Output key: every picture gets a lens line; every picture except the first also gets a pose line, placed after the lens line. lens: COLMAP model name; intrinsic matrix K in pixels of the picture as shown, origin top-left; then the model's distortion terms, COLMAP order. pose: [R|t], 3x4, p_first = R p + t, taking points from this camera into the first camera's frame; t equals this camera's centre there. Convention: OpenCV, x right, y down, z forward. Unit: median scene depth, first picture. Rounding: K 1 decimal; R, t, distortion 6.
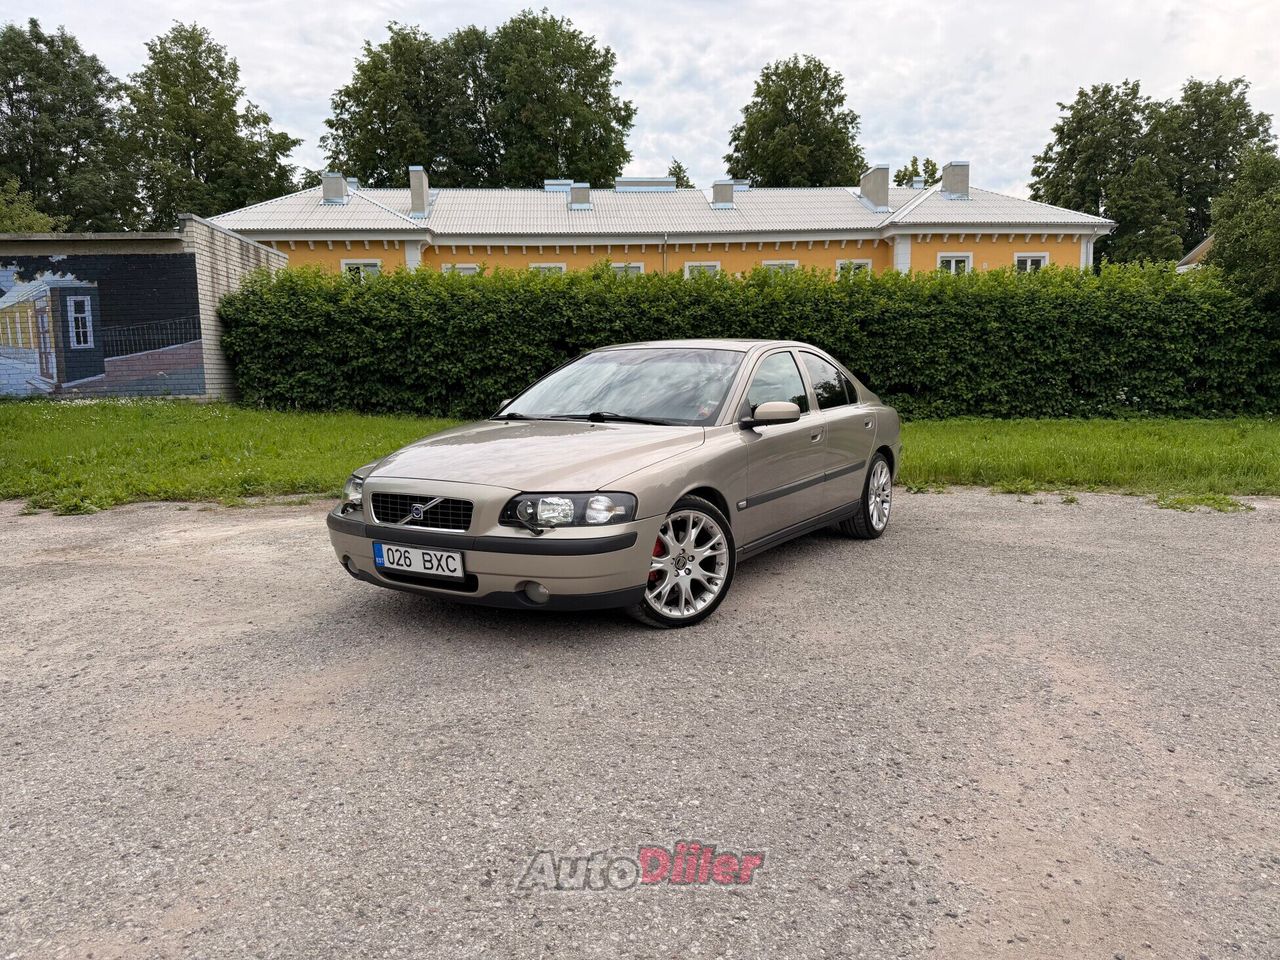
lens RADIAL K [[875.7, 0, 640.0], [0, 875.7, 480.0], [0, 0, 1]] dist [0.031379, -0.036149]
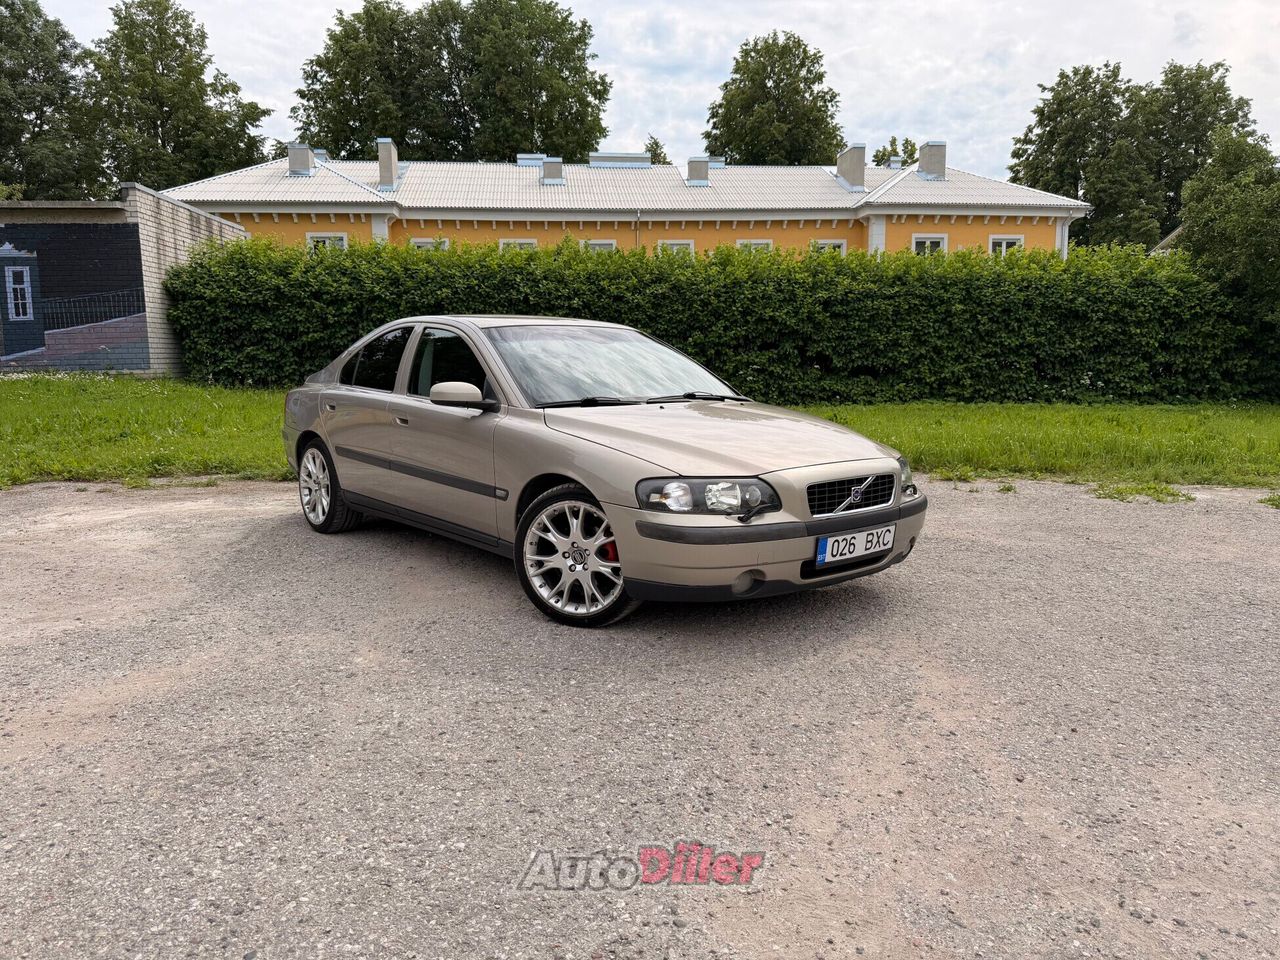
lens RADIAL K [[877.1, 0, 635.6], [0, 877.1, 475.6], [0, 0, 1]] dist [0.026631, -0.032094]
pose [[0.999850, 0.008700, 0.014963, 0.026147], [-0.008970, 0.999797, 0.018053, -0.002051], [-0.014802, -0.018184, 0.999725, 0.015292]]
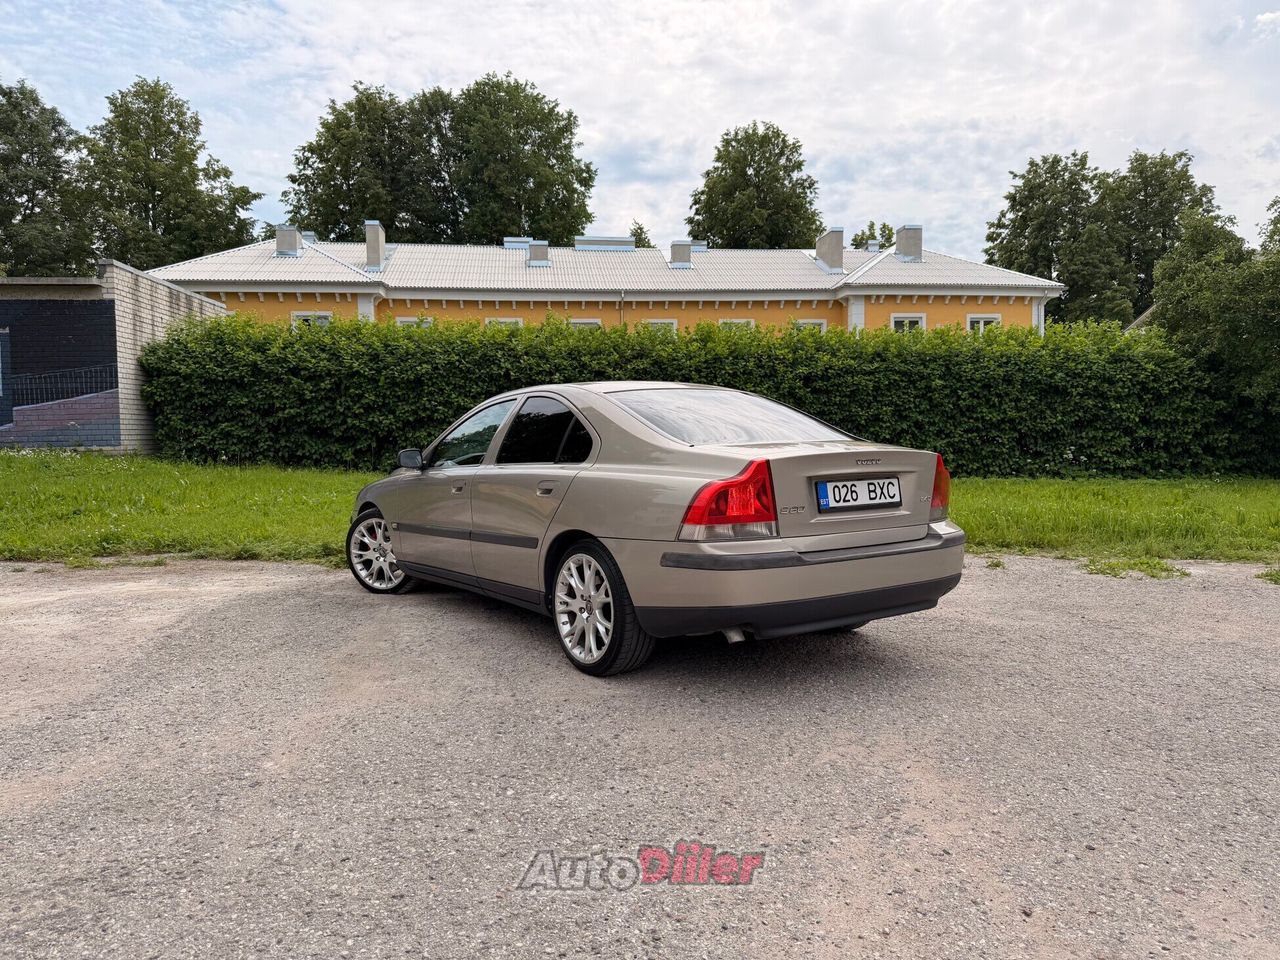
lens RADIAL K [[872.6, 0, 637.7], [0, 872.6, 480.9], [0, 0, 1]] dist [0.051105, -0.064931]
pose [[0.999501, 0.007005, 0.030798, 0.032746], [-0.005038, 0.997970, -0.063487, -0.001591], [-0.031180, 0.063300, 0.997507, 0.031938]]
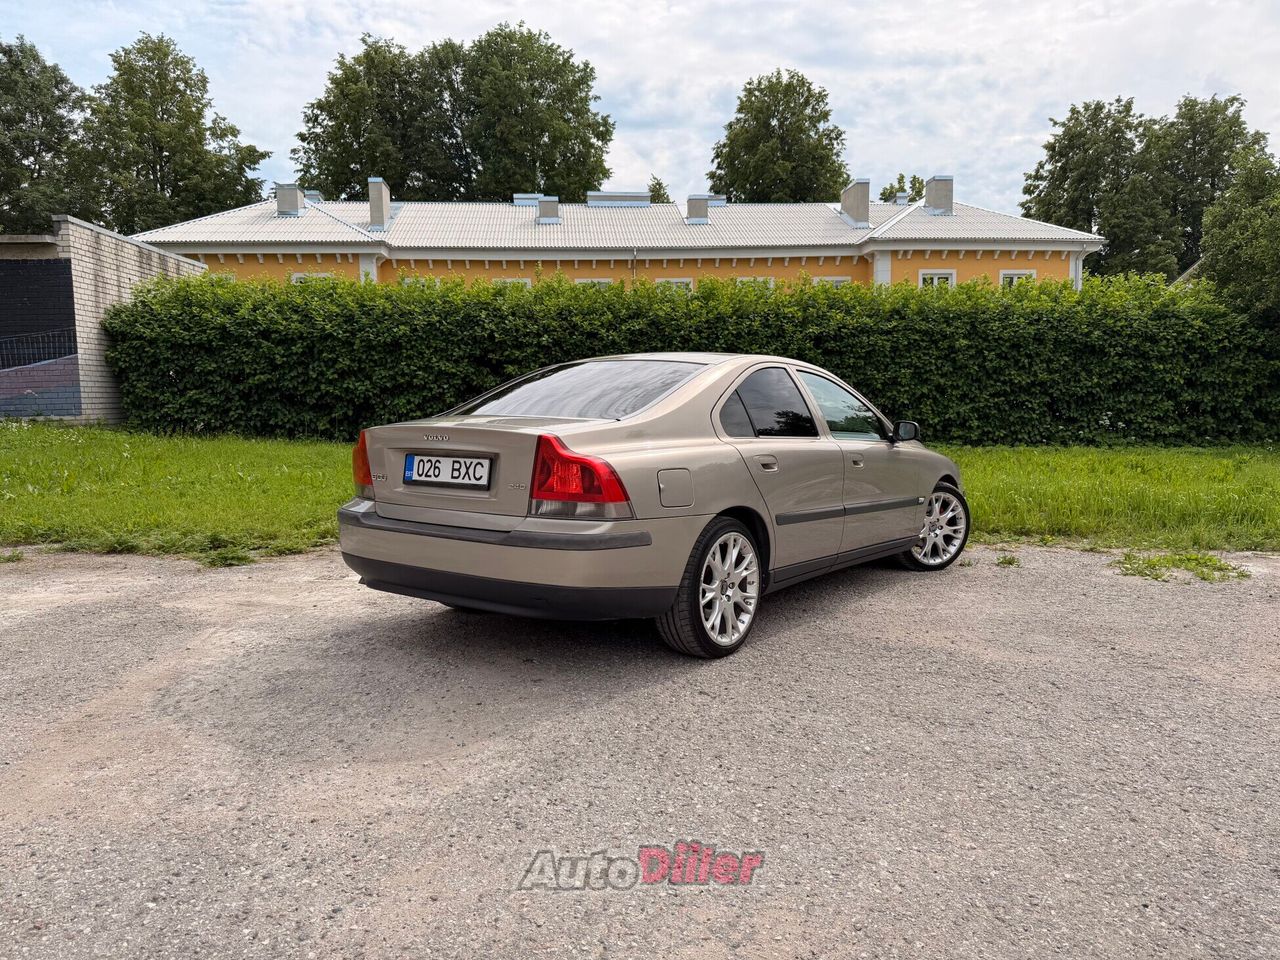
lens RADIAL K [[875.7, 0, 640.0], [0, 875.7, 480.0], [0, 0, 1]] dist [0.031379, -0.036149]
pose [[0.999990, 0.004331, -0.000575, 0.068030], [-0.004343, 0.999710, -0.023674, -0.011258], [0.000472, 0.023677, 0.999720, 0.094346]]
